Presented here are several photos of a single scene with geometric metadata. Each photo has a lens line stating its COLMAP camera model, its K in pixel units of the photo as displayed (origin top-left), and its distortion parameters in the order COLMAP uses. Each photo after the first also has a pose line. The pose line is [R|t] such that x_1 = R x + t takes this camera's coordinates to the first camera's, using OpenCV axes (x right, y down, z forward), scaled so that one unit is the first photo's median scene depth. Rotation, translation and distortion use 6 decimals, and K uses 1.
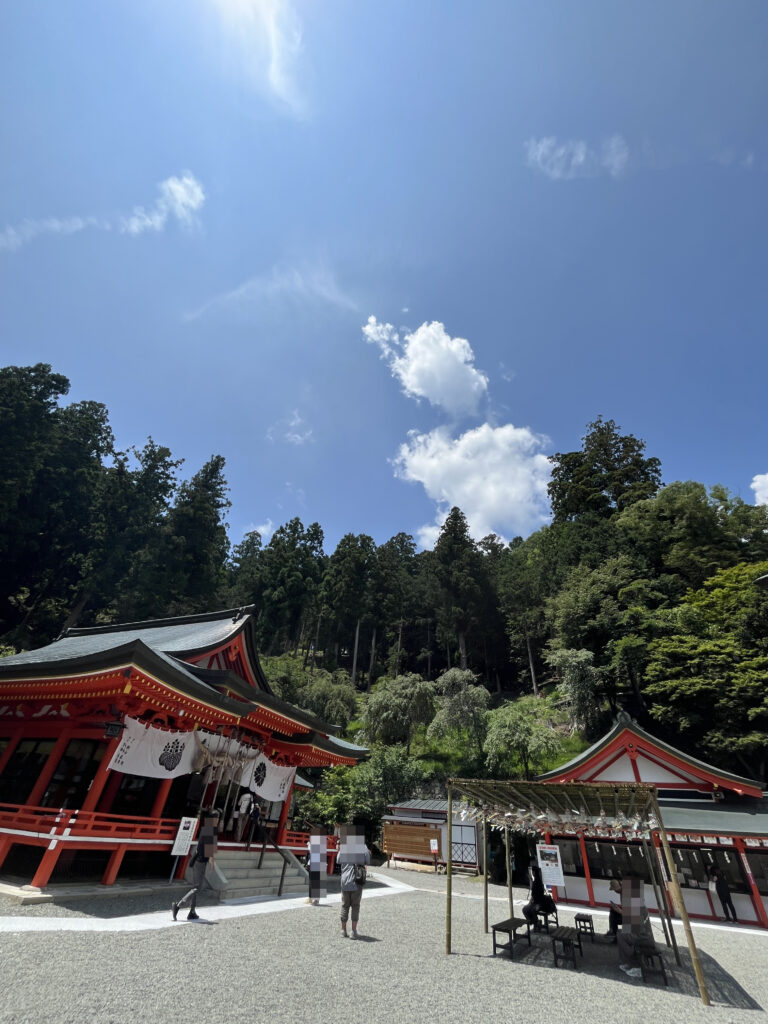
lens RADIAL K [[417.2, 0, 384.0], [0, 417.2, 512.0], [0, 0, 1]] dist [-0.003495, 0.000390]
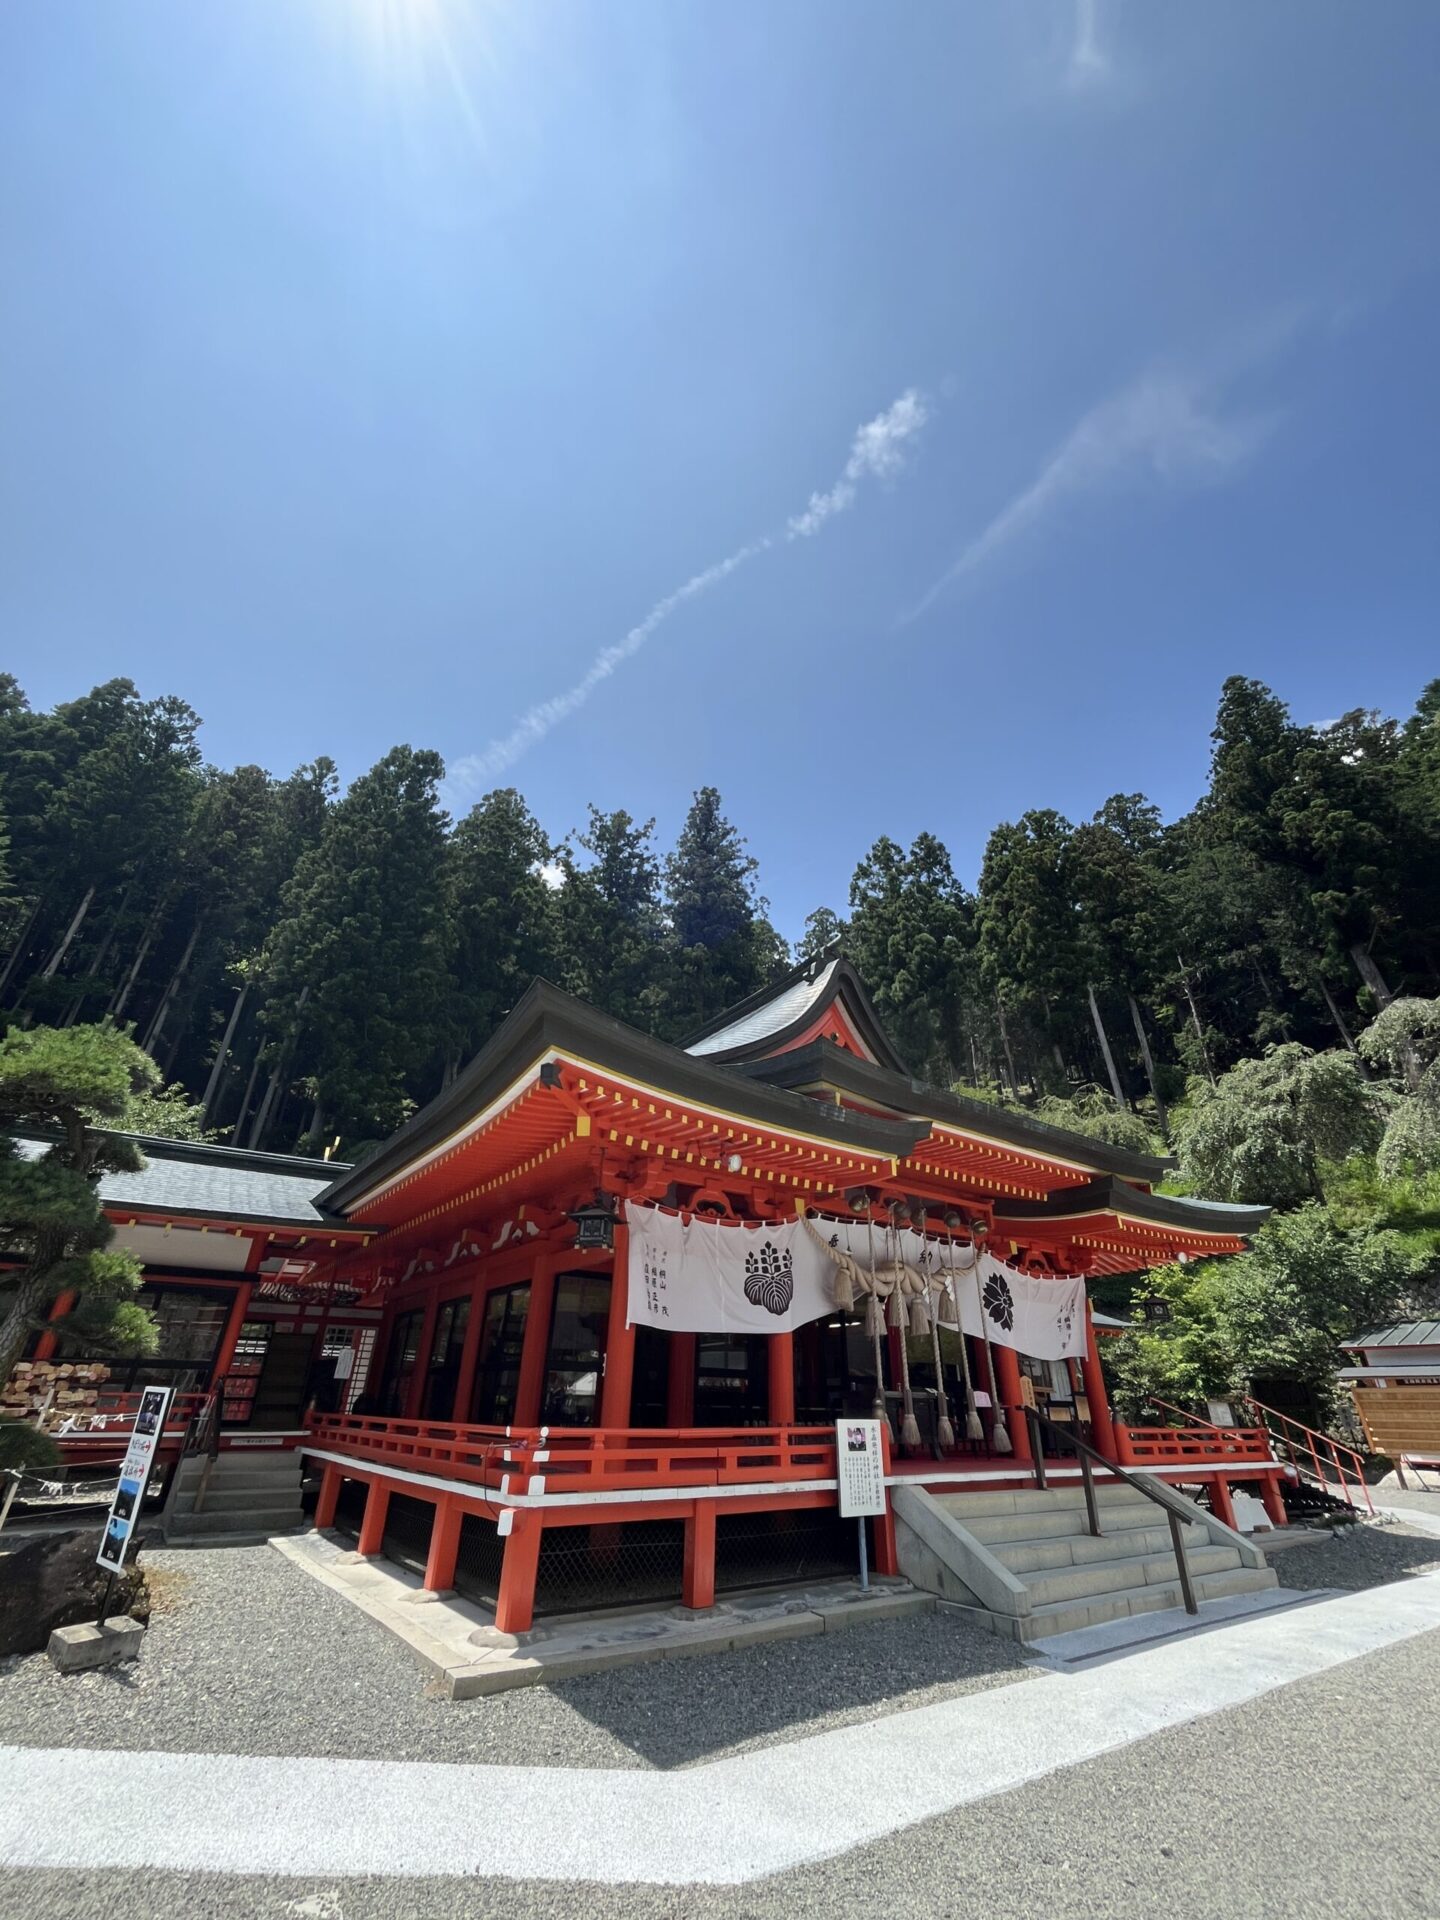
lens RADIAL K [[782.3, 0, 720.0], [0, 782.3, 960.0], [0, 0, 1]] dist [-0.003495, 0.000390]
pose [[0.847187, -0.316825, -0.426494, -0.090544], [0.366040, 0.929890, 0.036325, 0.178174], [0.385083, -0.186888, 0.903761, 0.250843]]
